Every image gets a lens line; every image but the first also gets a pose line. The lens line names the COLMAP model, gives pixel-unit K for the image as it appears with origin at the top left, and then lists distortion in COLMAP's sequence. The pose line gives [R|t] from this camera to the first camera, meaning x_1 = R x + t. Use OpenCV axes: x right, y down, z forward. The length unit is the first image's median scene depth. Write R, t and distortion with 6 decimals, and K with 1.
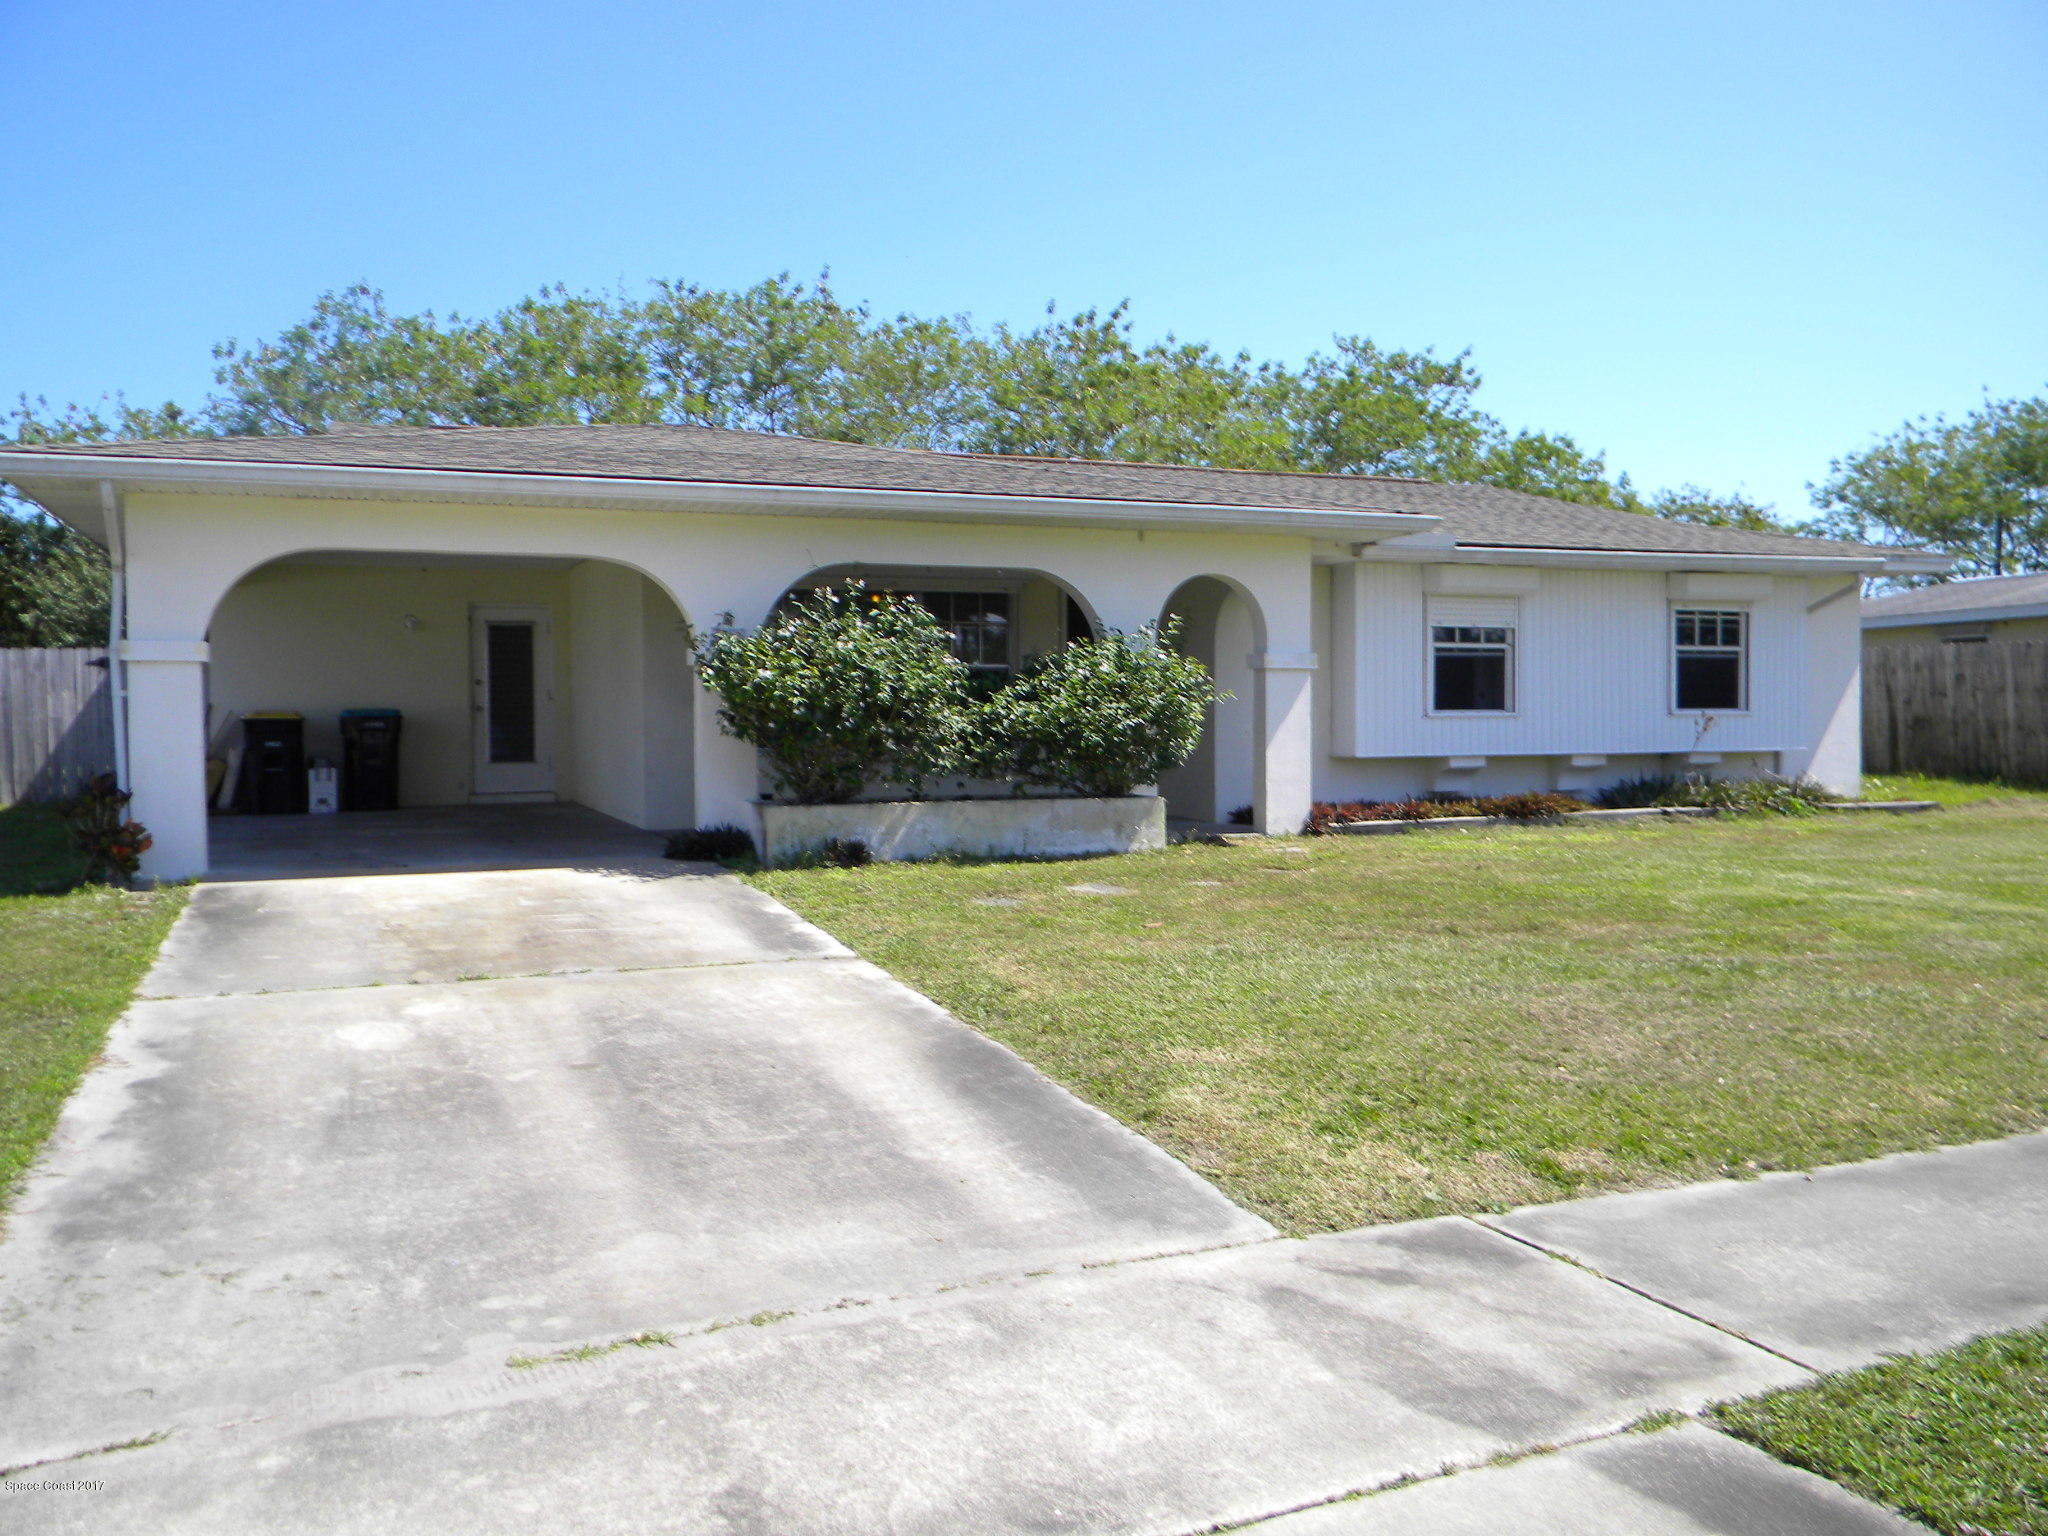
lens RADIAL K [[1629.0, 0, 1022.5], [0, 1629.0, 770.9], [0, 0, 1]] dist [0.007204, 0.002822]
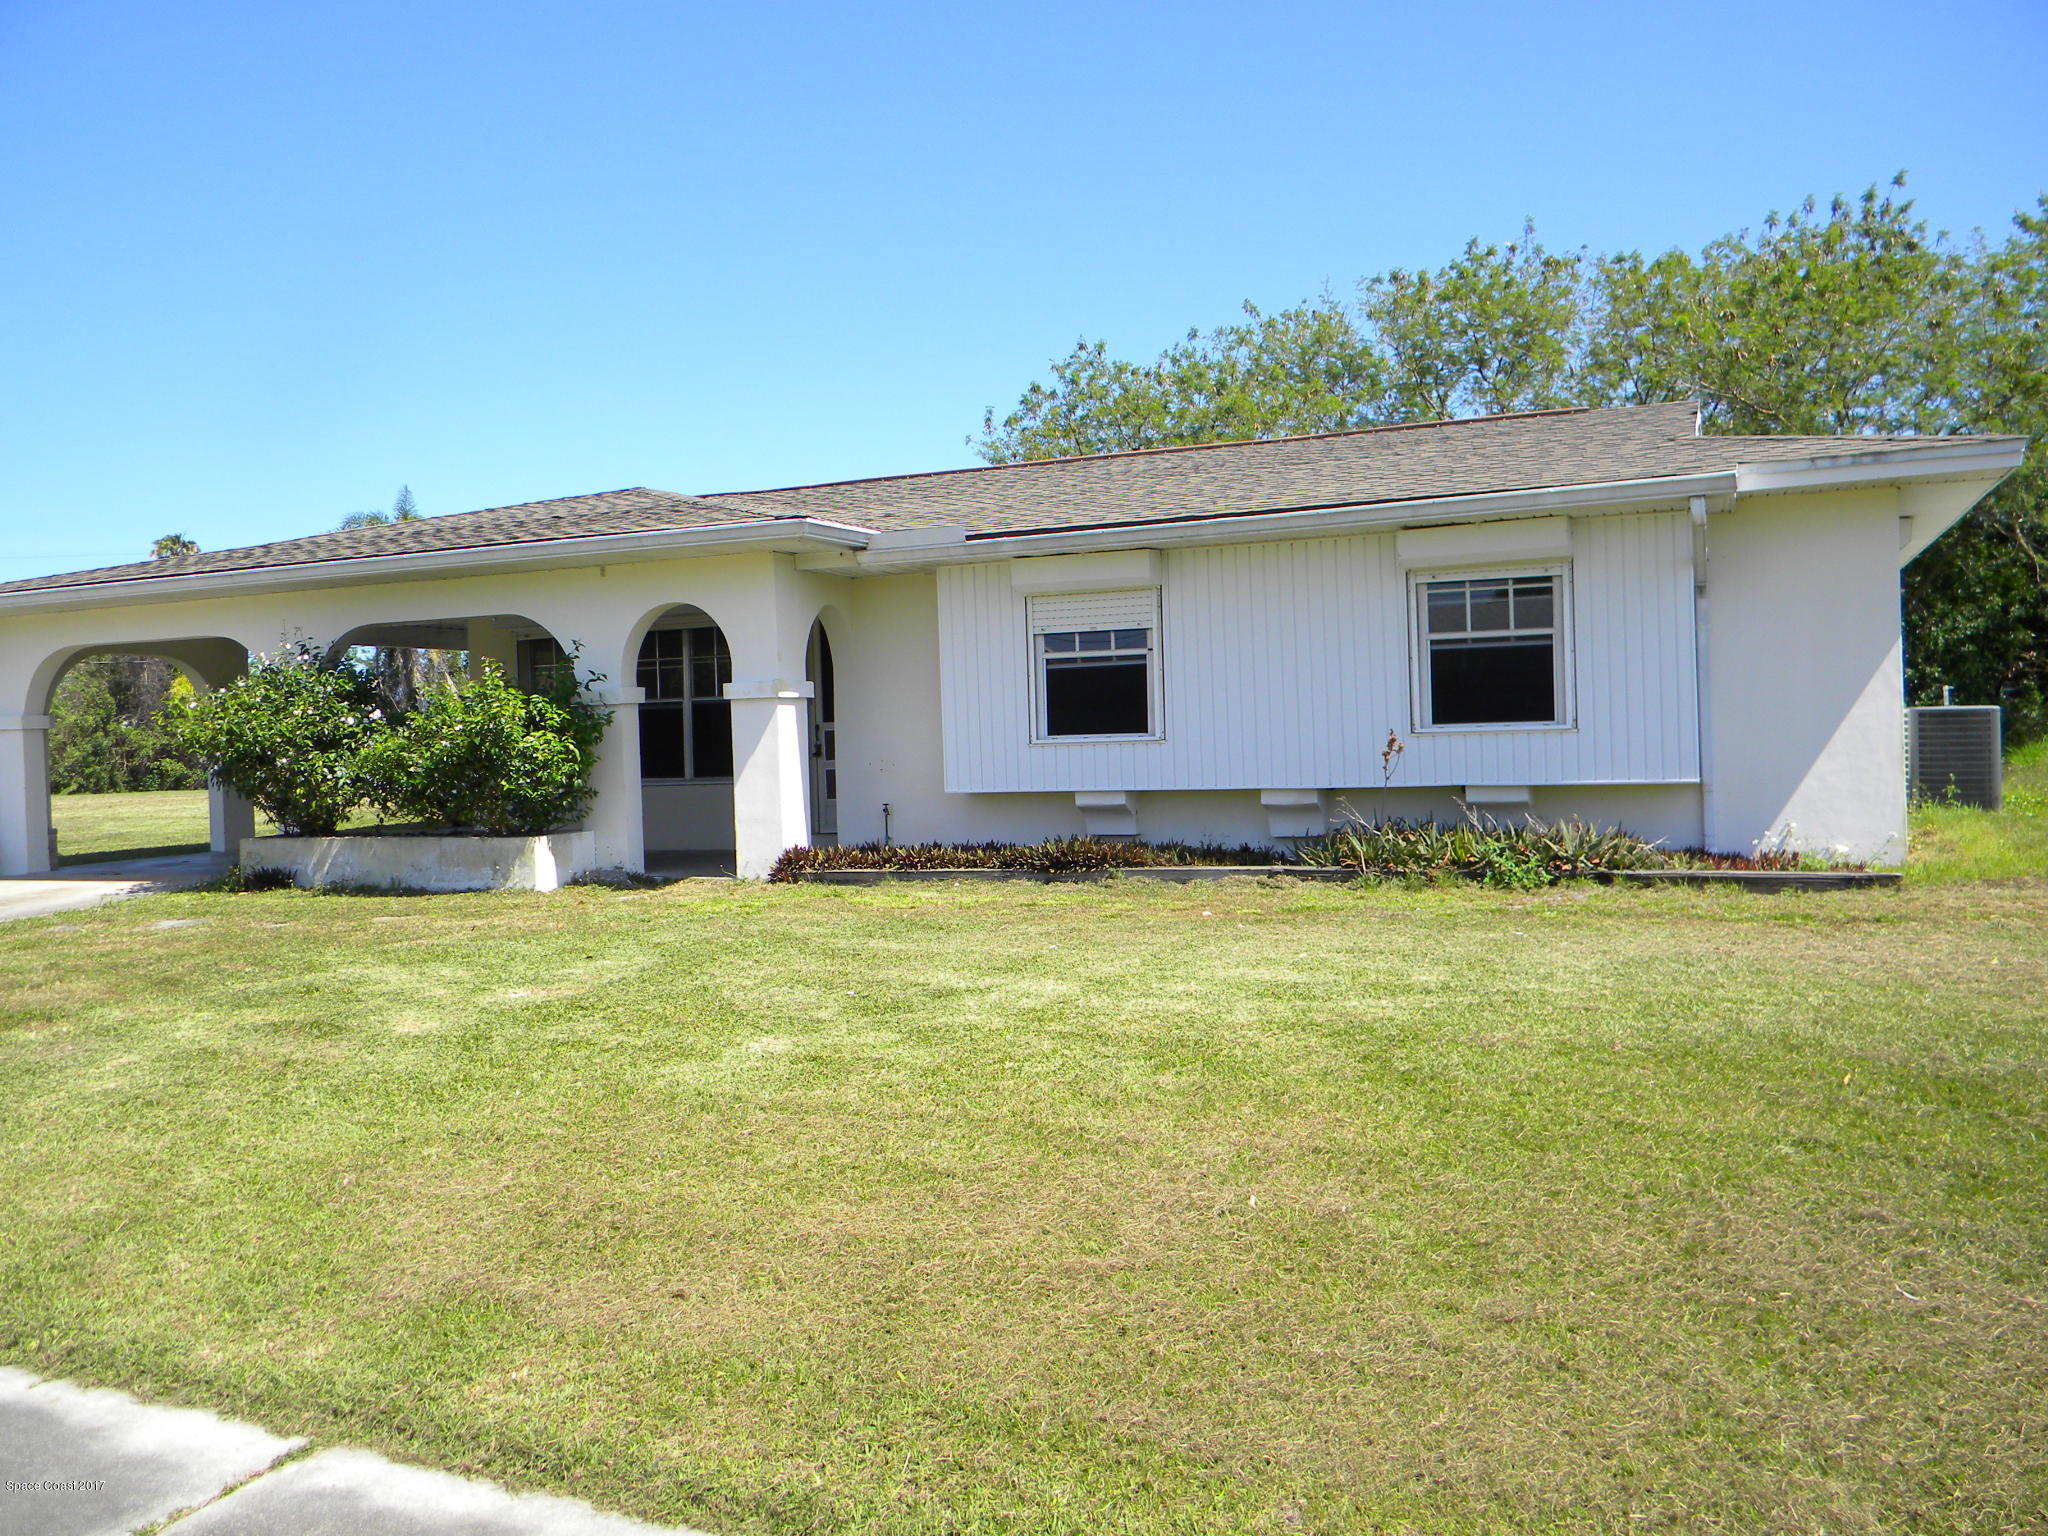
lens RADIAL K [[1629.0, 0, 1023.8], [0, 1629.0, 764.0], [0, 0, 1]] dist [0.007204, 0.002822]
pose [[0.711580, -0.002628, -0.702600, 0.805369], [0.003339, 0.999994, -0.000358, -0.022245], [0.702597, -0.002091, 0.711585, 0.402626]]
